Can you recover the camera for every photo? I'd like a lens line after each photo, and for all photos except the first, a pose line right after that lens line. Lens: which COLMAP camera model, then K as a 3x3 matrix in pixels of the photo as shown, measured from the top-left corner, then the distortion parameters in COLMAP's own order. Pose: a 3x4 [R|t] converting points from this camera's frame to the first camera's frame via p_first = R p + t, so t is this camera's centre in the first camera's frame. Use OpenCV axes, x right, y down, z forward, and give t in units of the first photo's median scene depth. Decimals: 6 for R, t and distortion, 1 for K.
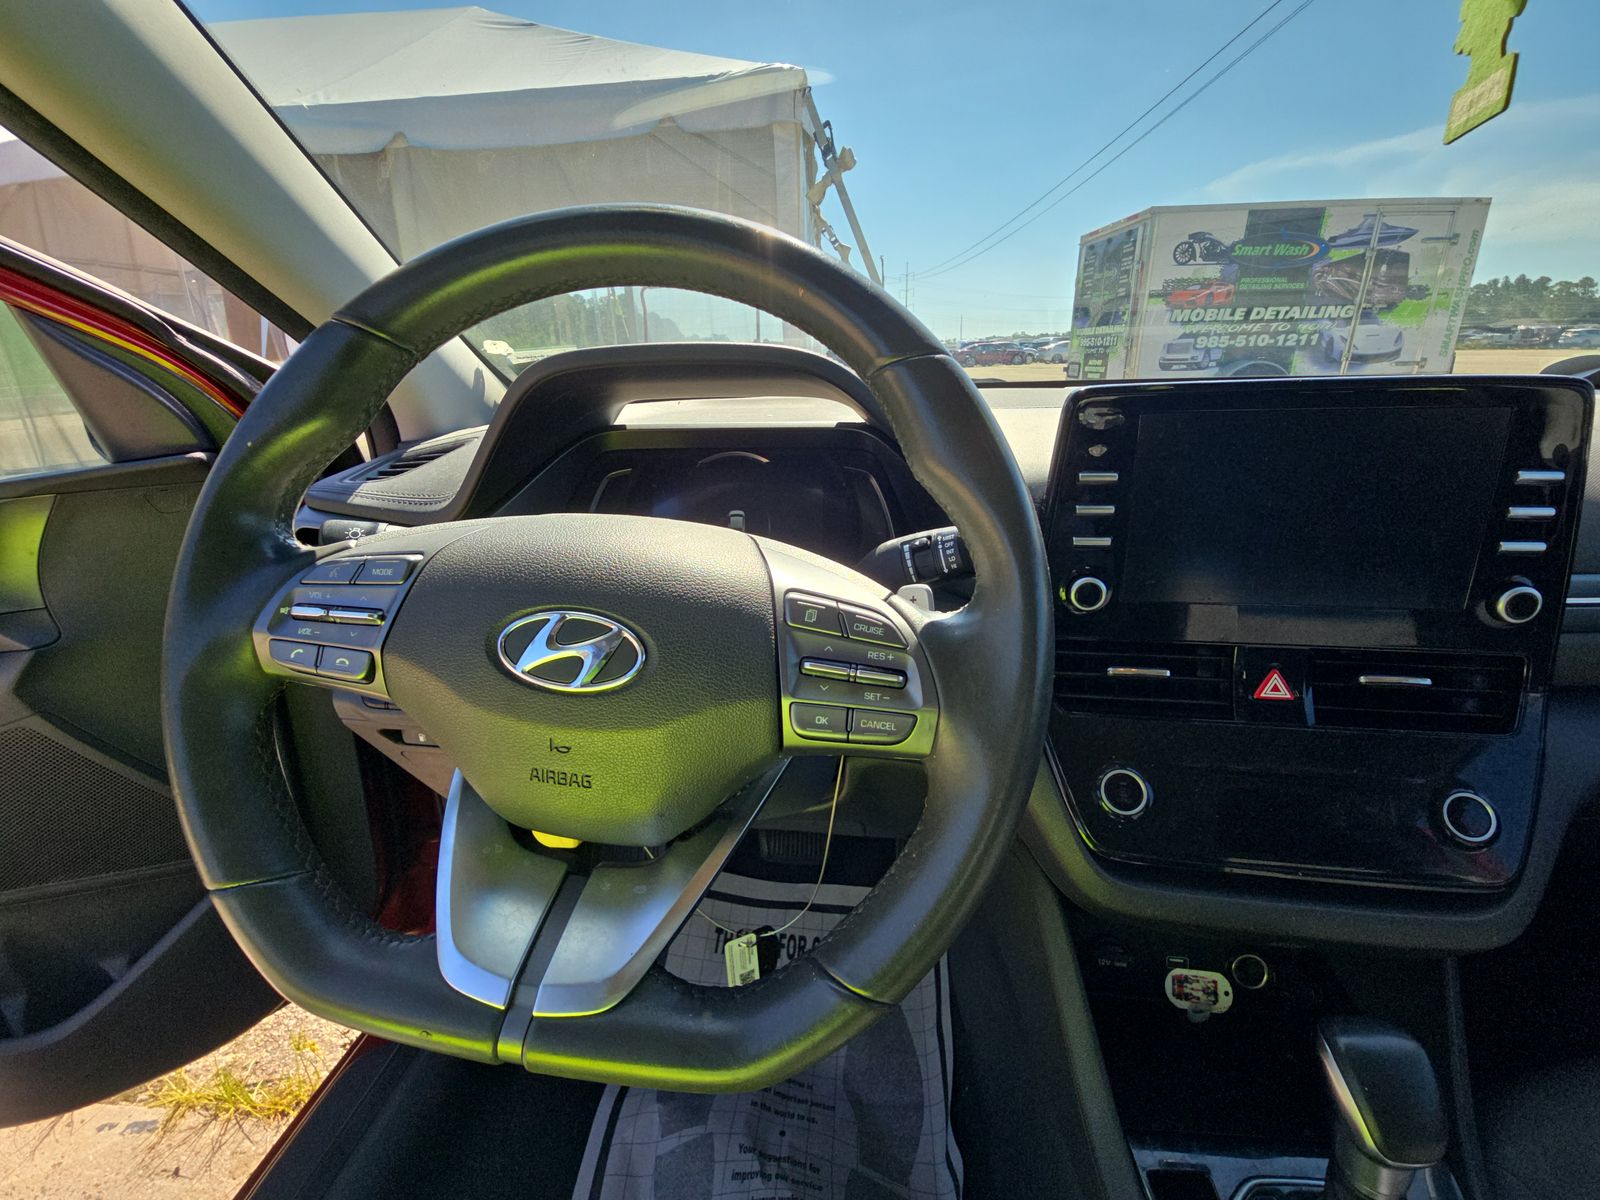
lens RADIAL K [[638.7, 0, 795.7], [0, 638.7, 597.7], [0, 0, 1]] dist [0.001293, -0.006225]
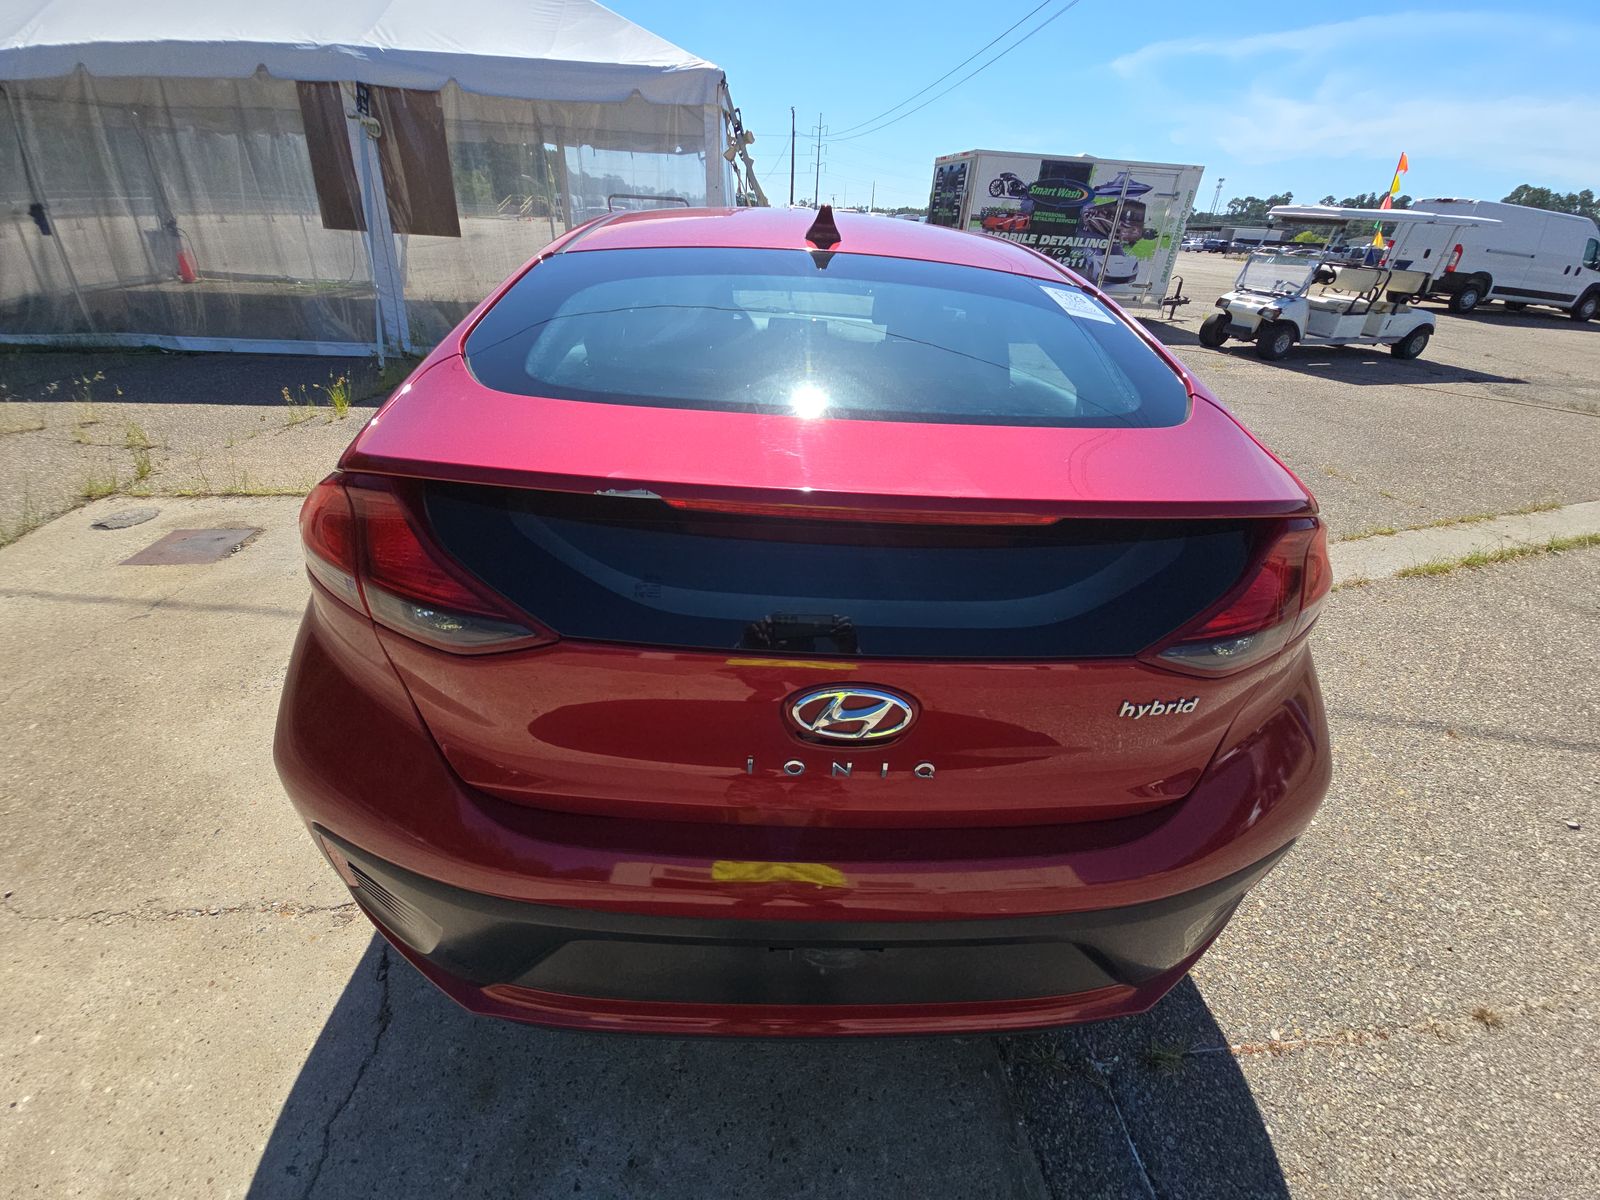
lens RADIAL K [[638.7, 0, 805.6], [0, 638.7, 600.6], [0, 0, 1]] dist [0.001293, -0.006225]
pose [[0.985855, 0.000666, 0.167600, -0.301545], [-0.031924, 0.982431, 0.183878, 1.058462], [-0.164533, -0.186627, 0.968555, -4.861910]]
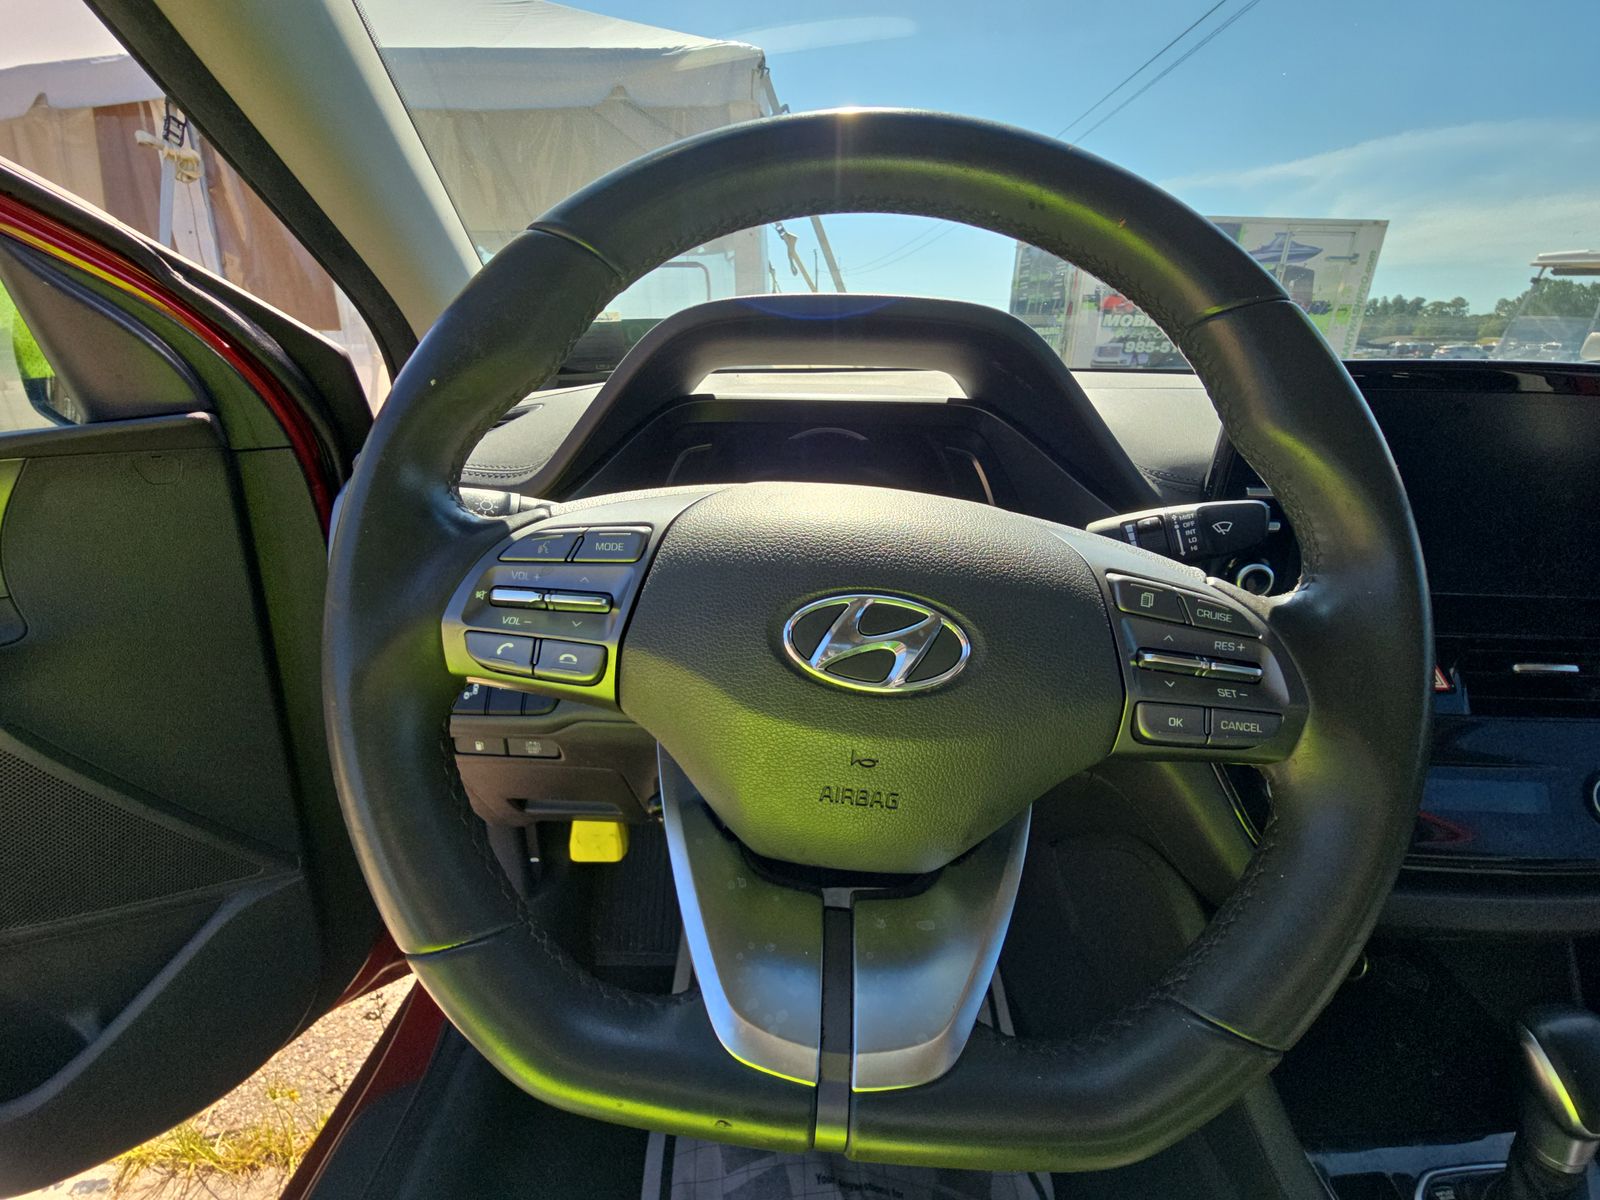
lens RADIAL K [[638.7, 0, 785.2], [0, 638.7, 600.5], [0, 0, 1]] dist [0.001293, -0.006225]
pose [[0.995835, -0.000350, 0.091174, -0.236111], [-0.000848, 0.999914, 0.013097, 0.007853], [-0.091171, -0.013120, 0.995749, 0.085418]]
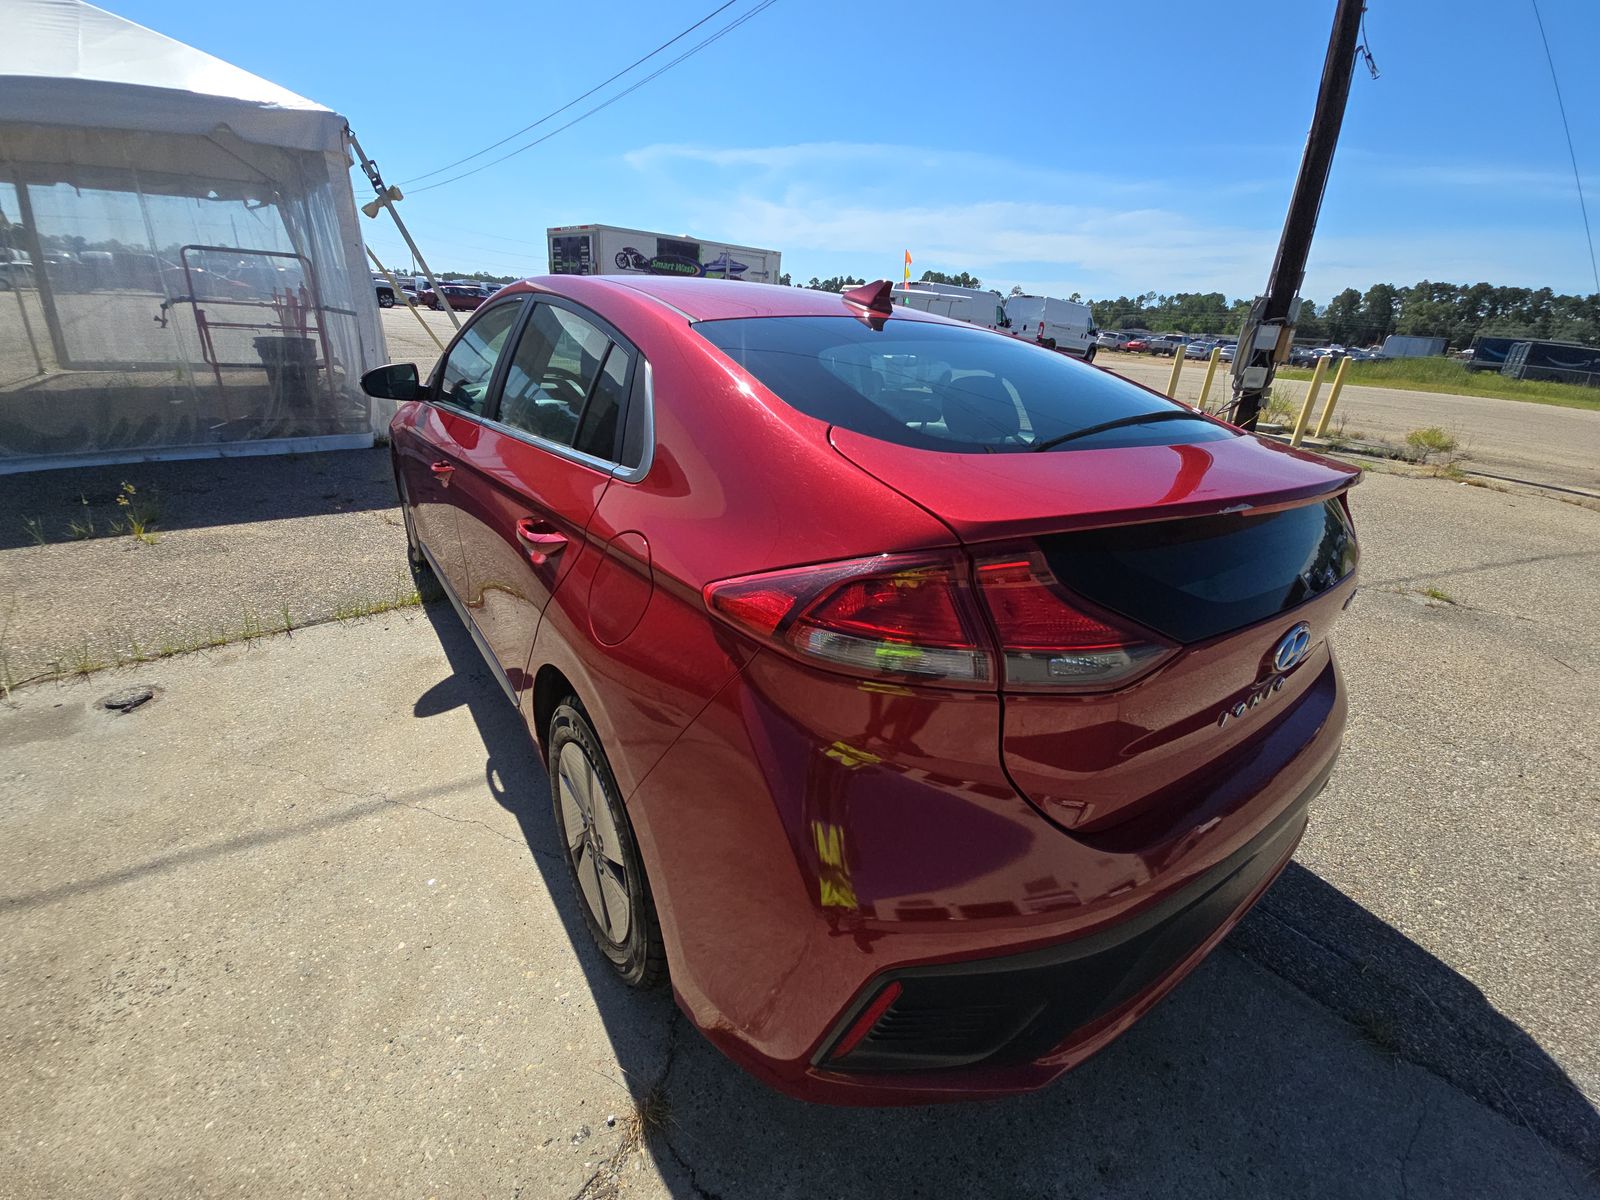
lens RADIAL K [[638.7, 0, 801.5], [0, 638.7, 601.7], [0, 0, 1]] dist [0.001293, -0.006225]
pose [[0.734359, -0.194419, 0.650321, -2.092342], [0.142611, 0.980909, 0.132211, 0.968618], [-0.663610, -0.004348, 0.748066, -4.053772]]
